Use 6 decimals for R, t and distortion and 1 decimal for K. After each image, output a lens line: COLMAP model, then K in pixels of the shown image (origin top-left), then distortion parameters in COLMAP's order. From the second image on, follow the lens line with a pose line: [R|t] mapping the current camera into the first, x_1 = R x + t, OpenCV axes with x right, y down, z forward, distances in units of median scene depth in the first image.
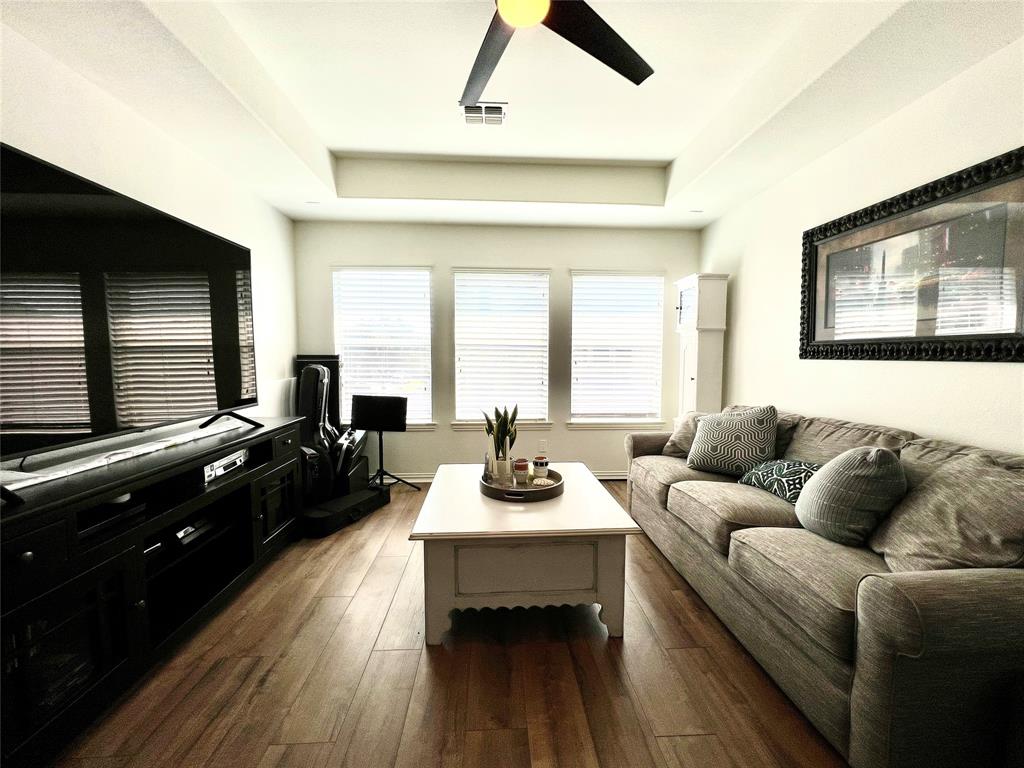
lens RADIAL K [[413.4, 0, 515.0], [0, 413.4, 382.7], [0, 0, 1]] dist [0.000522, -0.001220]
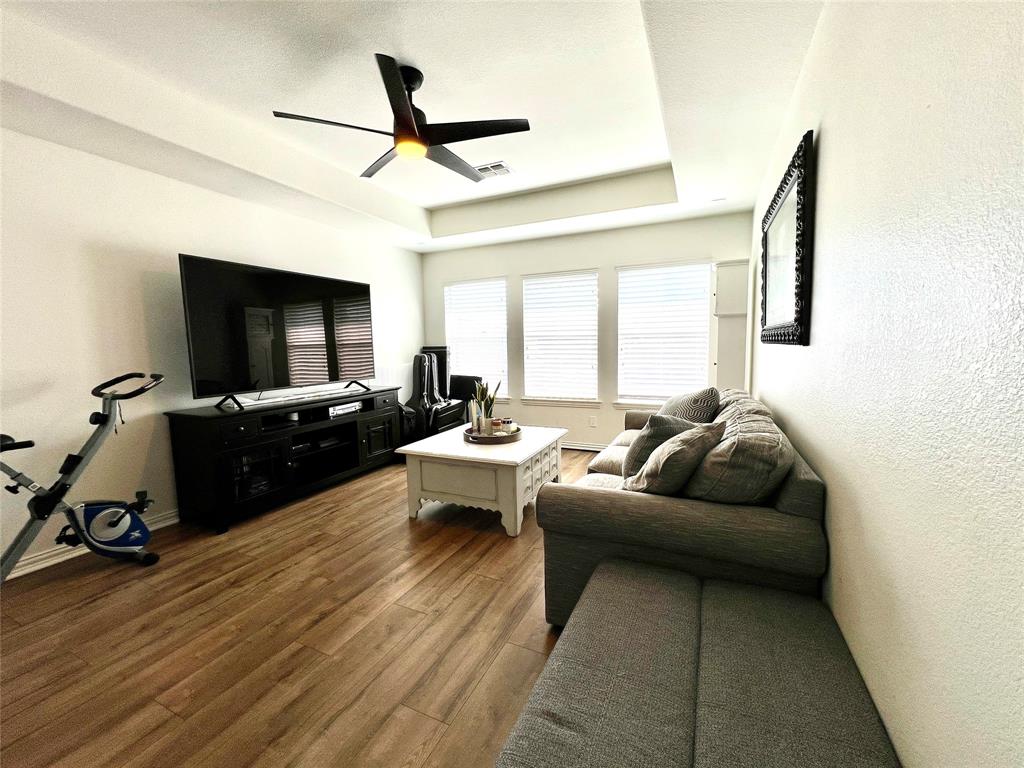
lens RADIAL K [[413.4, 0, 516.5], [0, 413.4, 384.3], [0, 0, 1]] dist [0.000522, -0.001220]
pose [[0.882601, 0.026256, -0.469390, 0.681695], [-0.010310, 0.999280, 0.036509, 0.013017], [0.470011, -0.027383, 0.882236, -0.203778]]
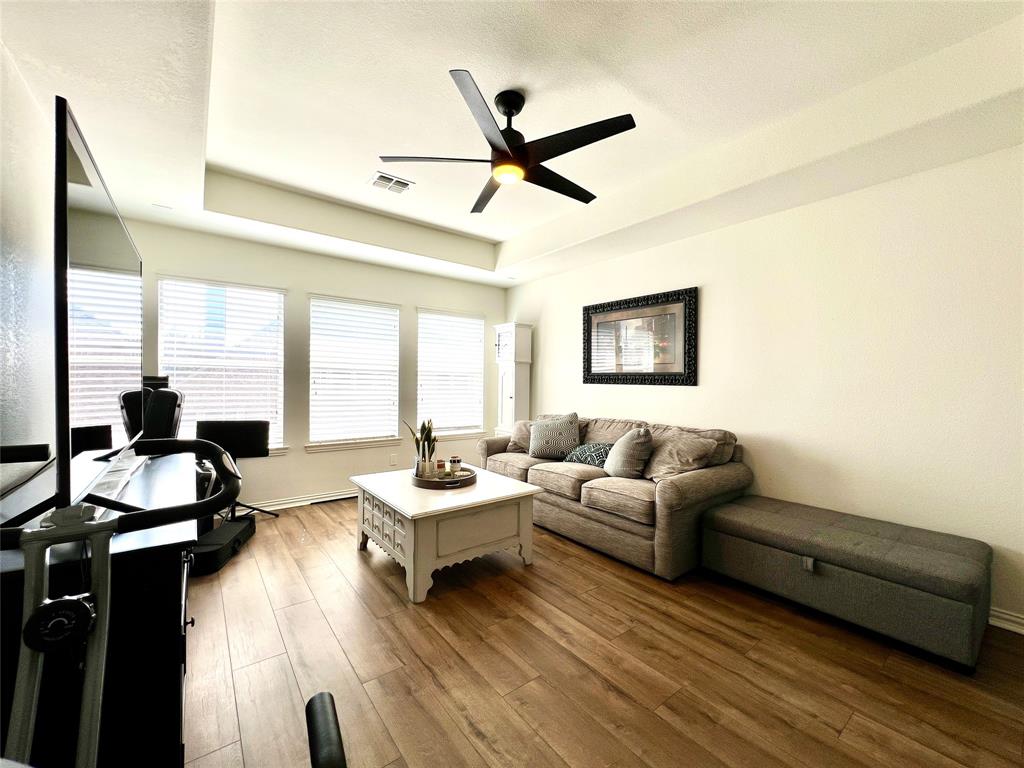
lens RADIAL K [[413.4, 0, 514.1], [0, 413.4, 381.8], [0, 0, 1]] dist [0.000522, -0.001220]
pose [[0.823118, 0.006441, 0.567834, -0.488239], [0.026812, 0.998380, -0.050192, 0.010592], [-0.567238, 0.056539, 0.821611, -0.192356]]
